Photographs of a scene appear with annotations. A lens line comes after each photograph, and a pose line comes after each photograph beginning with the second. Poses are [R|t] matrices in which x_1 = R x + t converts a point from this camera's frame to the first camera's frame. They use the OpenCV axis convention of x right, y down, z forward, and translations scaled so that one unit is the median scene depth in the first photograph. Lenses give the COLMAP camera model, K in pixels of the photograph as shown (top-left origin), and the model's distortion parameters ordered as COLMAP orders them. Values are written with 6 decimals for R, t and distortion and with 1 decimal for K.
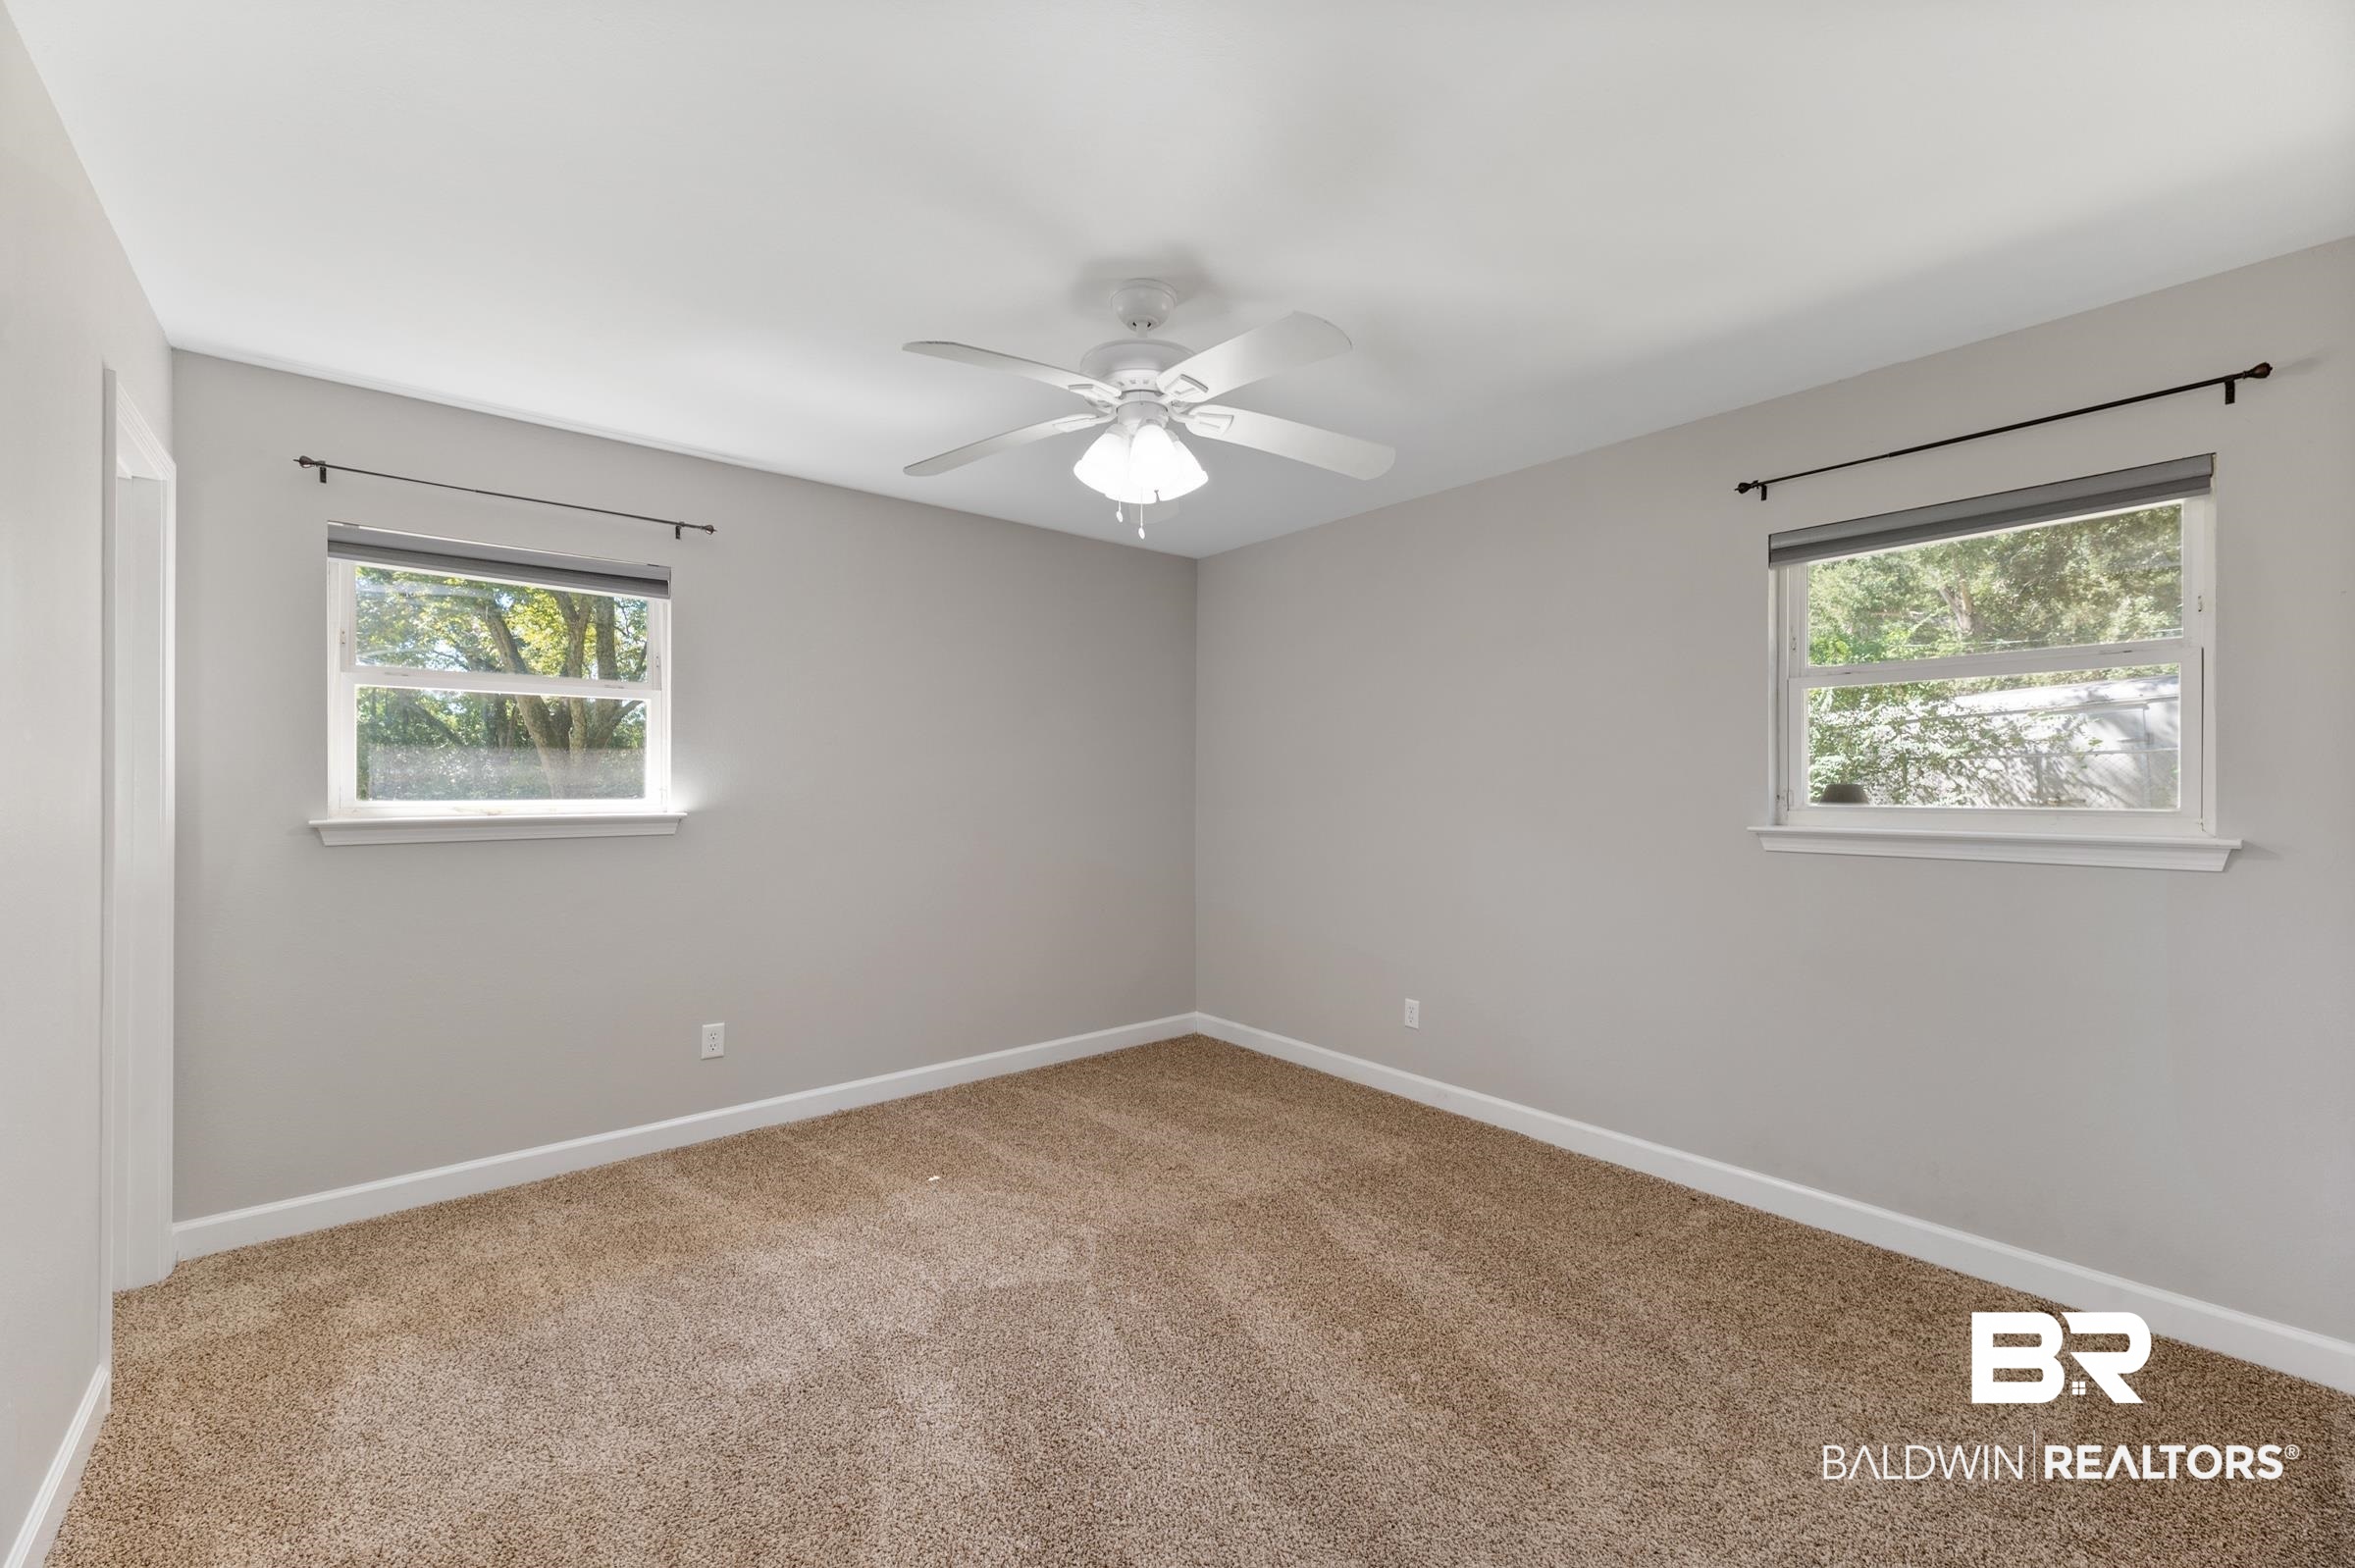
lens RADIAL K [[948.3, 0, 1175.4], [0, 948.3, 796.5], [0, 0, 1]] dist [0.012185, -0.002220]
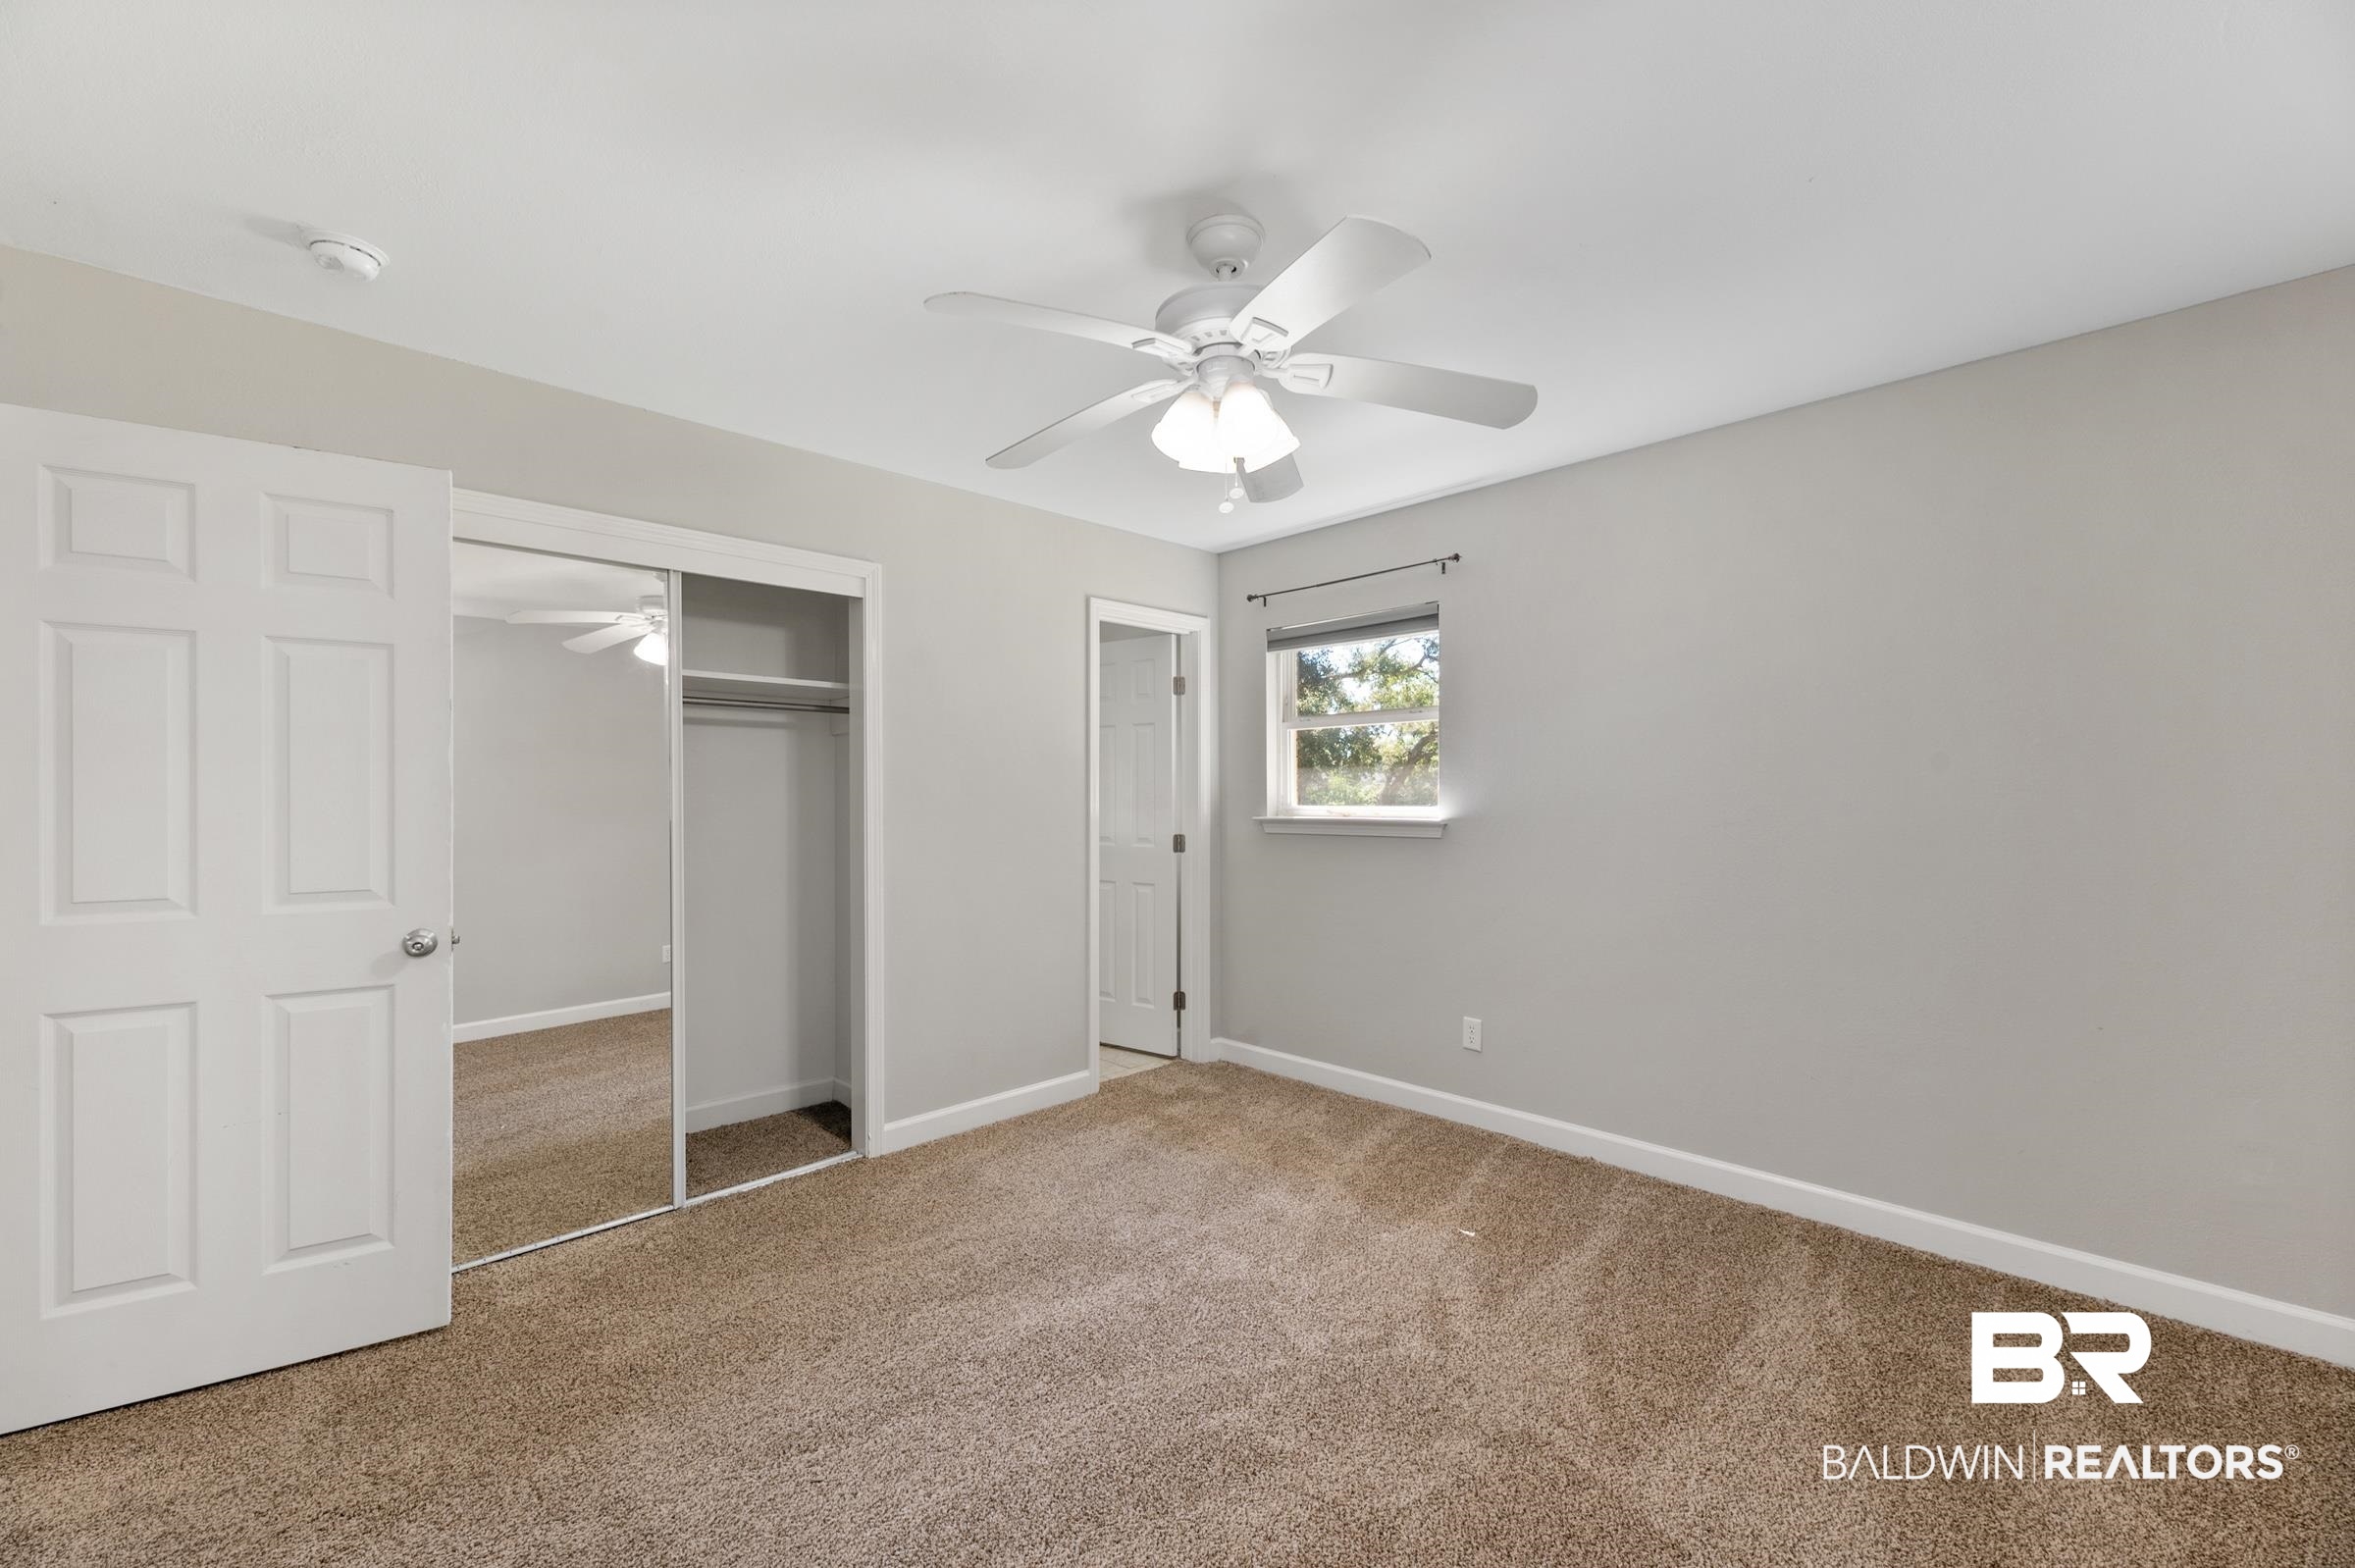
lens RADIAL K [[948.3, 0, 1164.3], [0, 948.3, 794.9], [0, 0, 1]] dist [0.012185, -0.002220]
pose [[0.068519, -0.004164, -0.997641, 0.648933], [-0.012370, 0.999911, -0.005023, -0.000884], [0.997573, 0.012685, 0.068462, 0.680929]]
